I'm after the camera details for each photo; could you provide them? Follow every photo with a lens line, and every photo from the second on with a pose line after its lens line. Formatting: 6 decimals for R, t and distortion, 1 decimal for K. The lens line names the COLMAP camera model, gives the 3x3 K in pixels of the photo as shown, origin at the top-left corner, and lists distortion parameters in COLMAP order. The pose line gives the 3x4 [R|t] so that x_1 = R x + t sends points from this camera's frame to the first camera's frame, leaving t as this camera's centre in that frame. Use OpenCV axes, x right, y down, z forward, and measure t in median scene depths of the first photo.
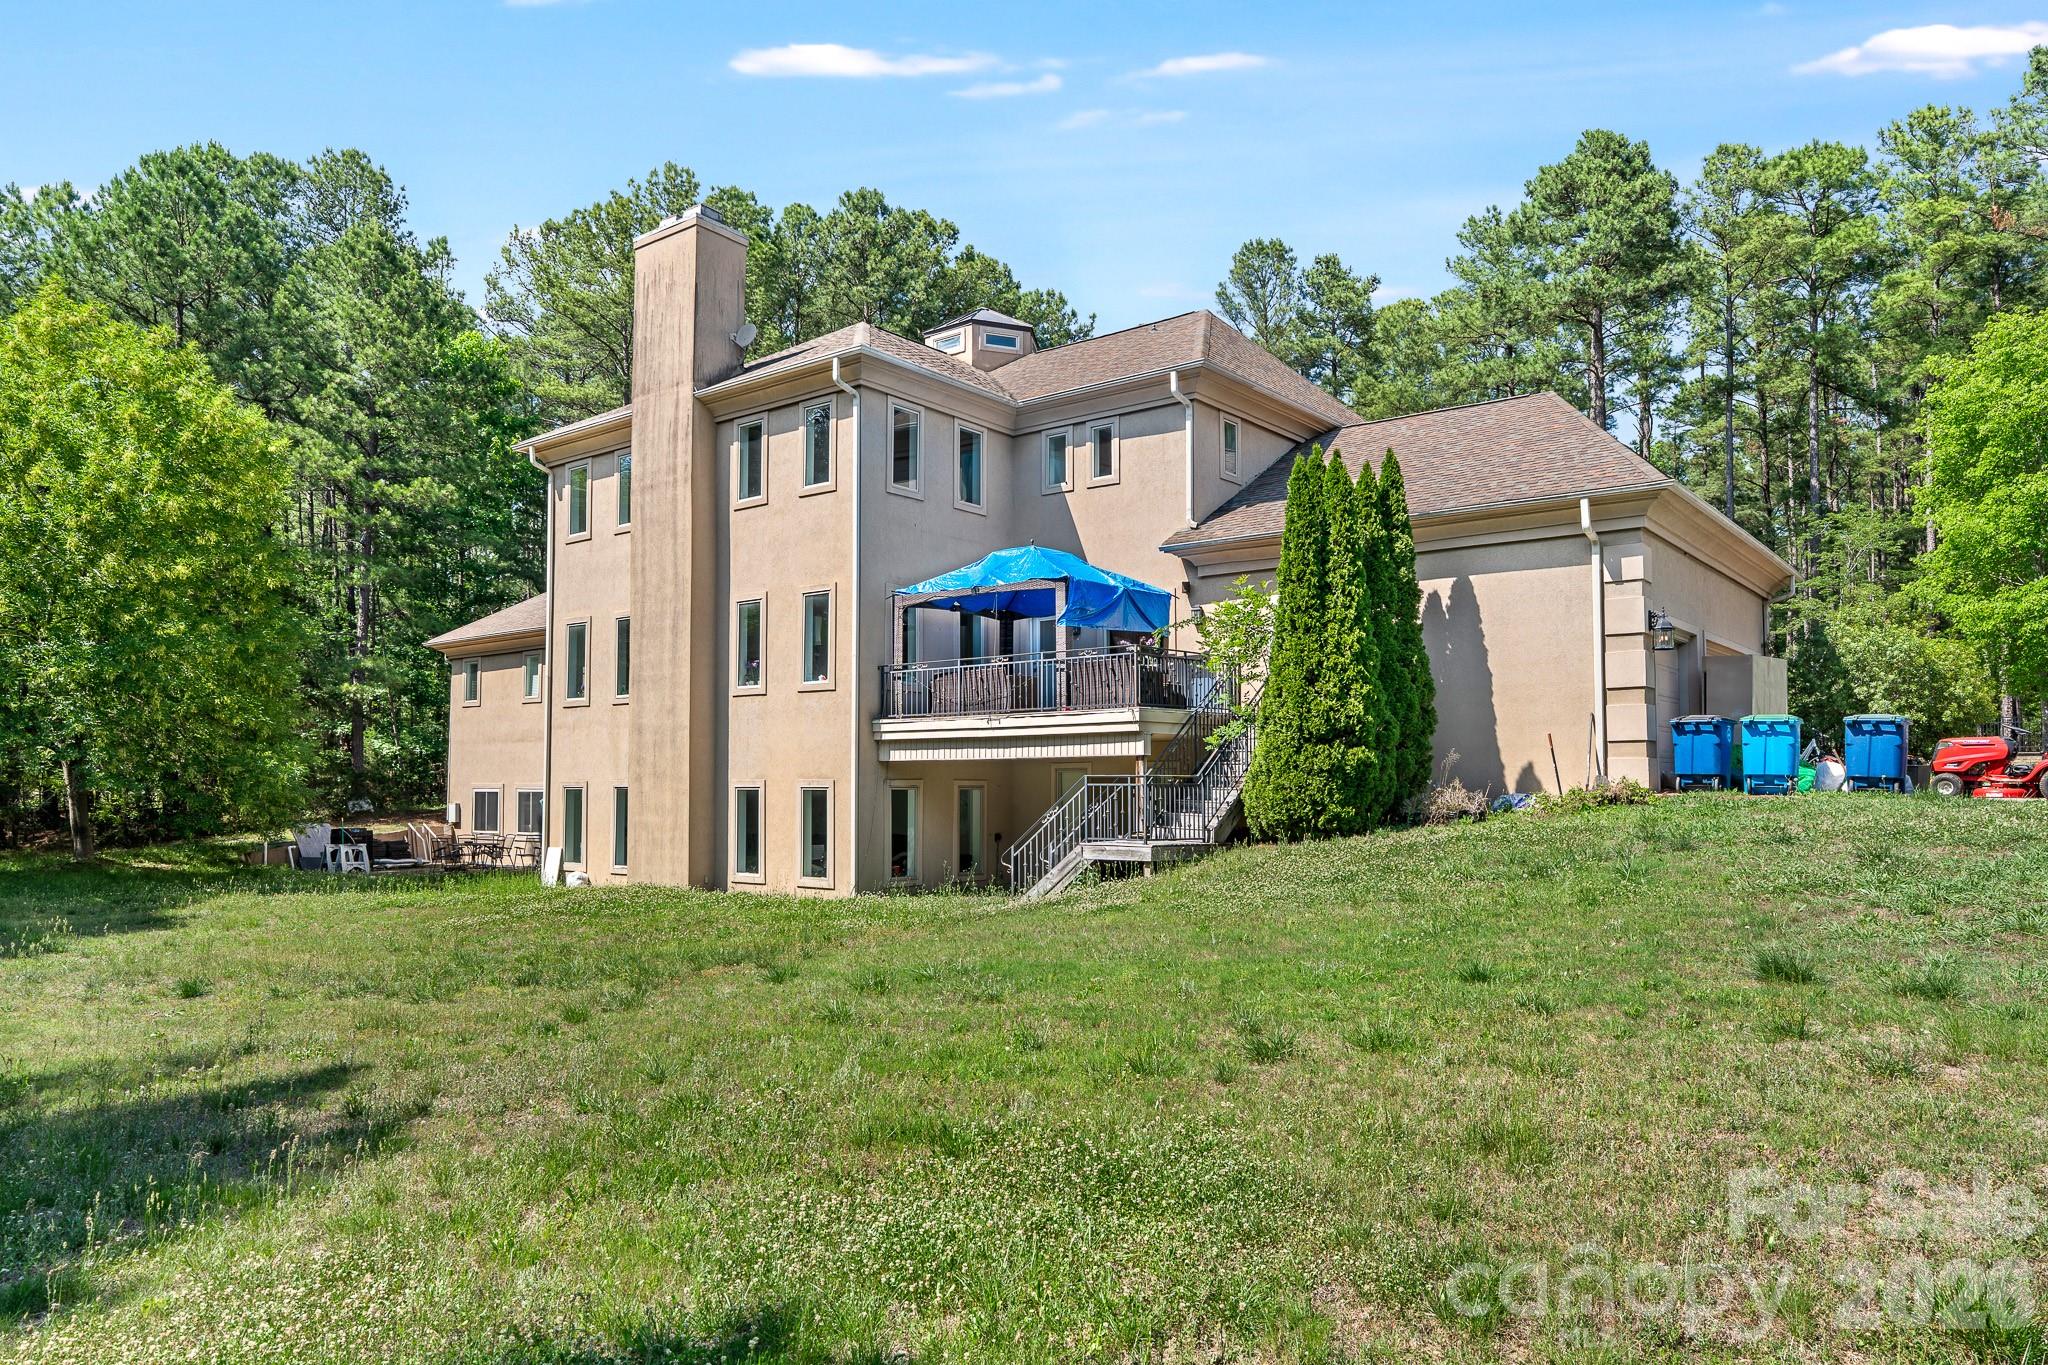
lens RADIAL K [[1361.8, 0, 1024.8], [0, 1361.8, 728.2], [0, 0, 1]] dist [-0.000023, 0.000114]
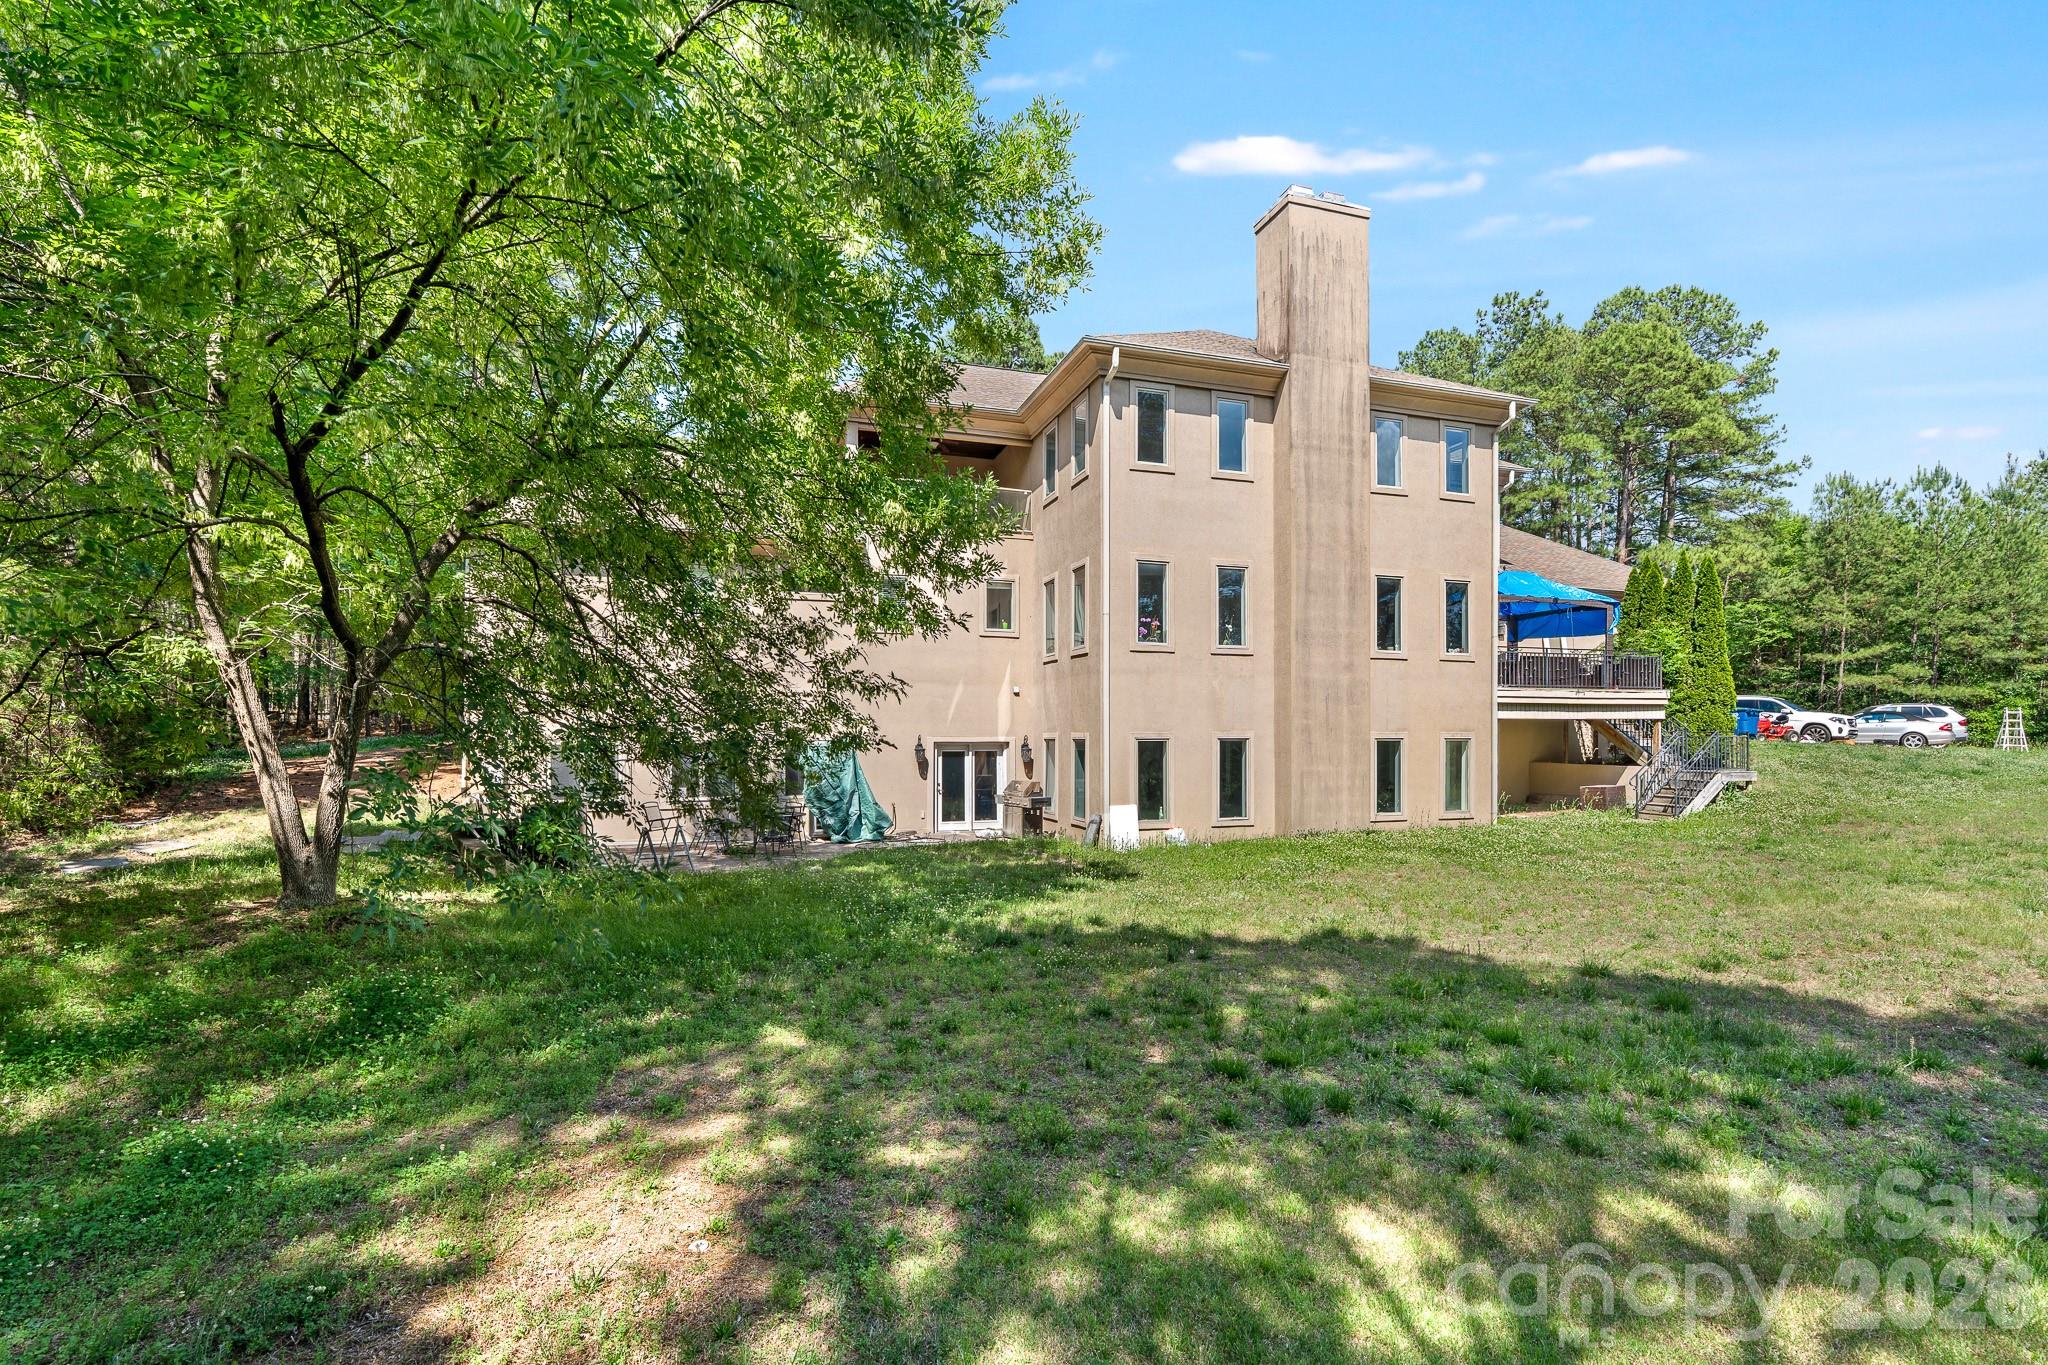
lens RADIAL K [[932.4, 0, 1021.5], [0, 932.4, 740.7], [0, 0, 1]] dist [0.000198, 0.000118]
pose [[0.556672, -0.001324, 0.830732, -1.032429], [-0.034722, 0.999088, 0.024860, 0.036262], [-0.830007, -0.042683, 0.556118, 0.817853]]
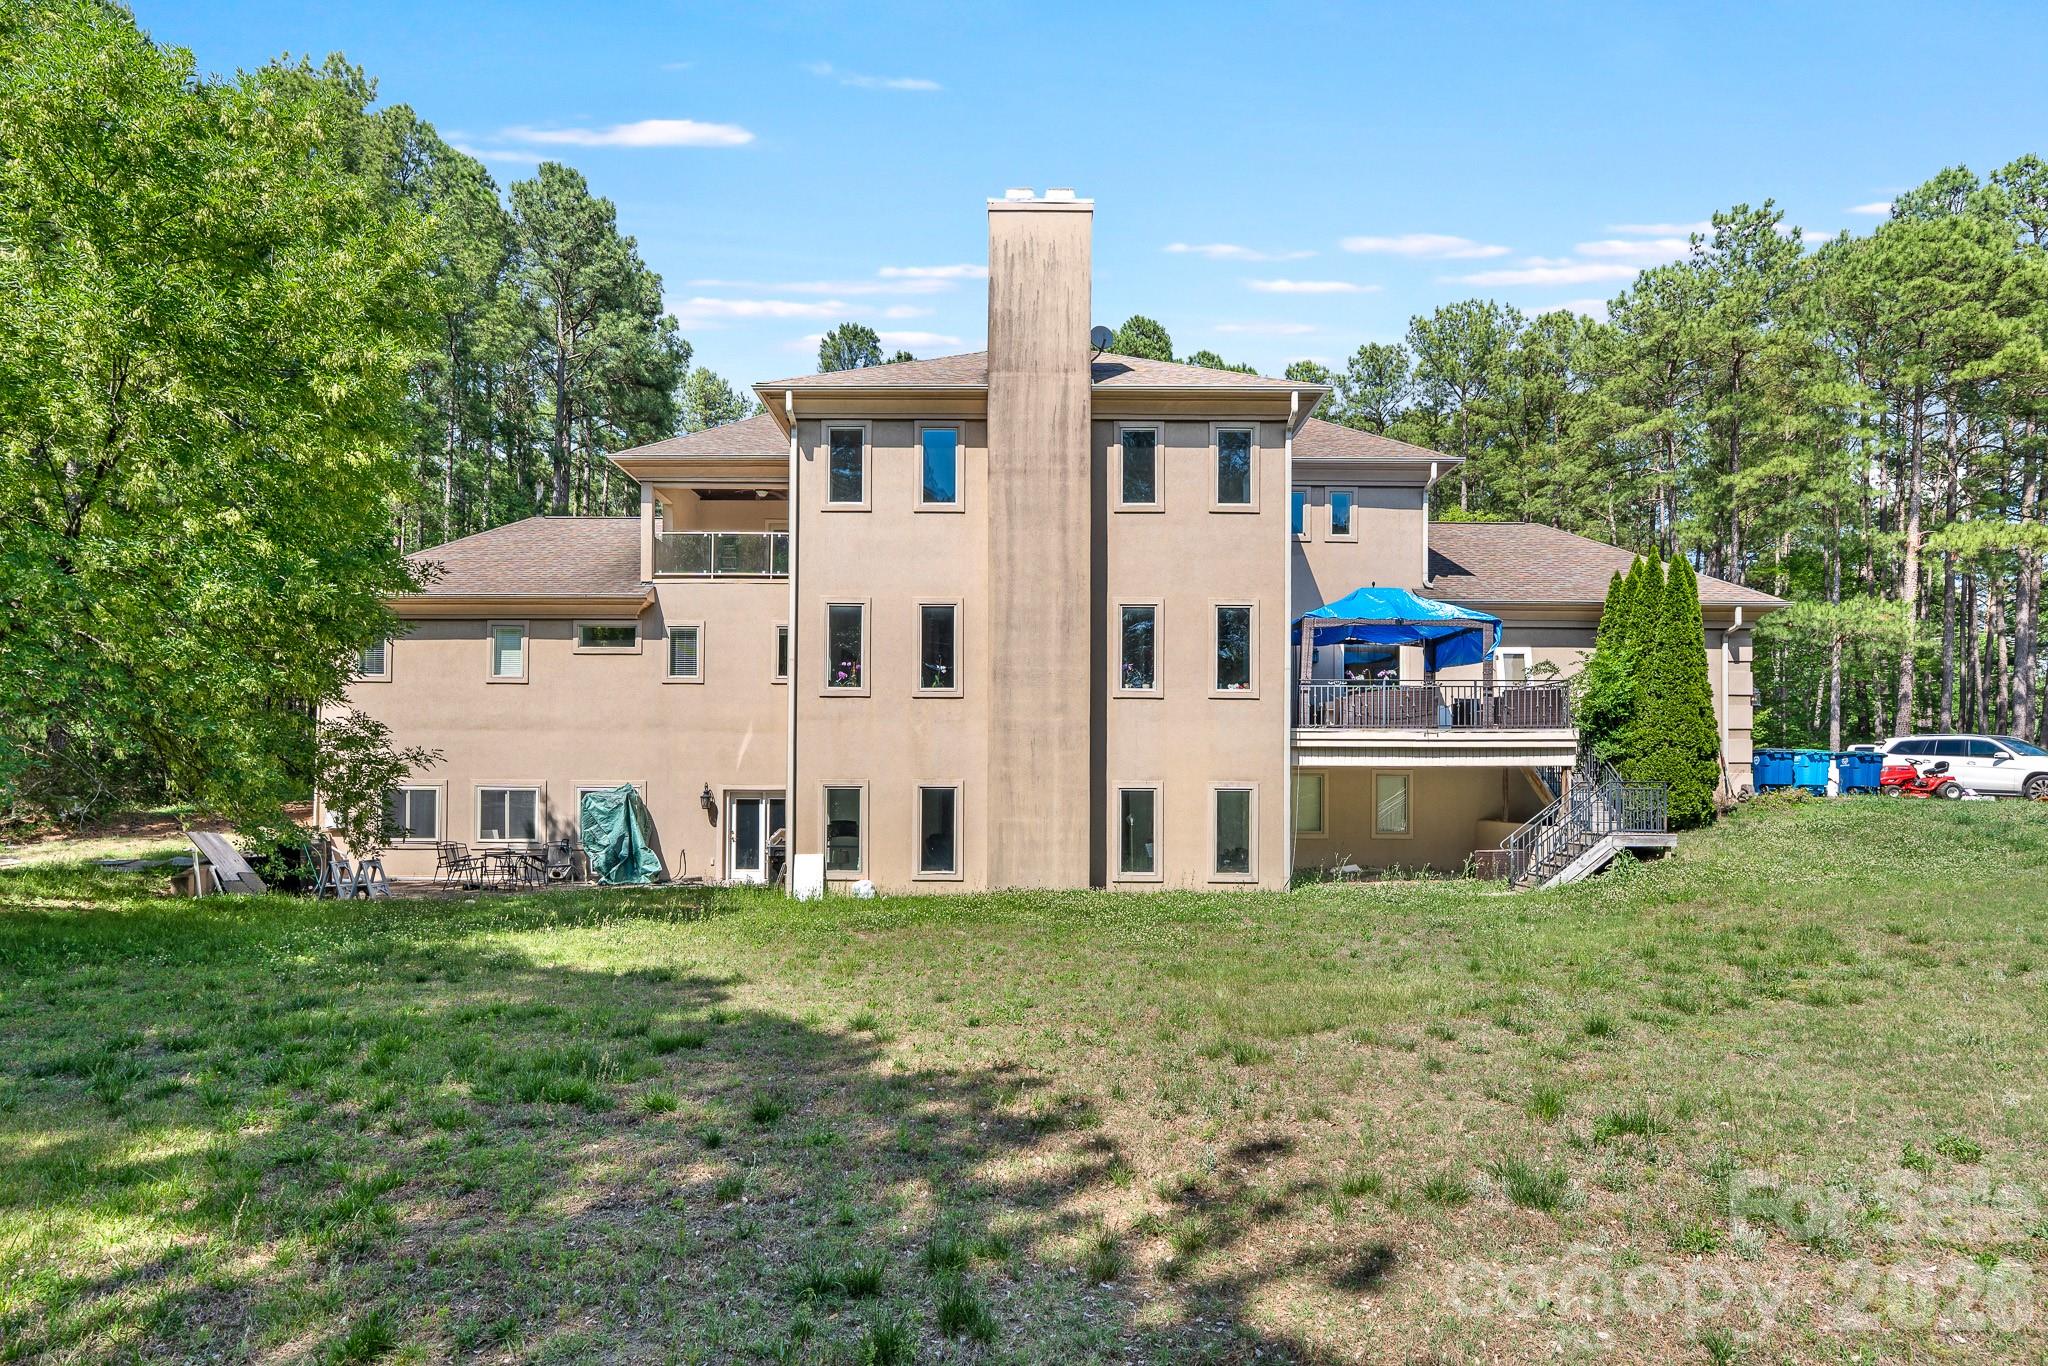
lens RADIAL K [[1063.4, 0, 1024.7], [0, 1063.4, 780.4], [0, 0, 1]] dist [0.000111, -0.001117]
pose [[0.784870, 0.011664, 0.619551, -0.762720], [-0.032573, 0.999217, 0.022454, 0.022397], [-0.618804, -0.037804, 0.784635, 0.426779]]
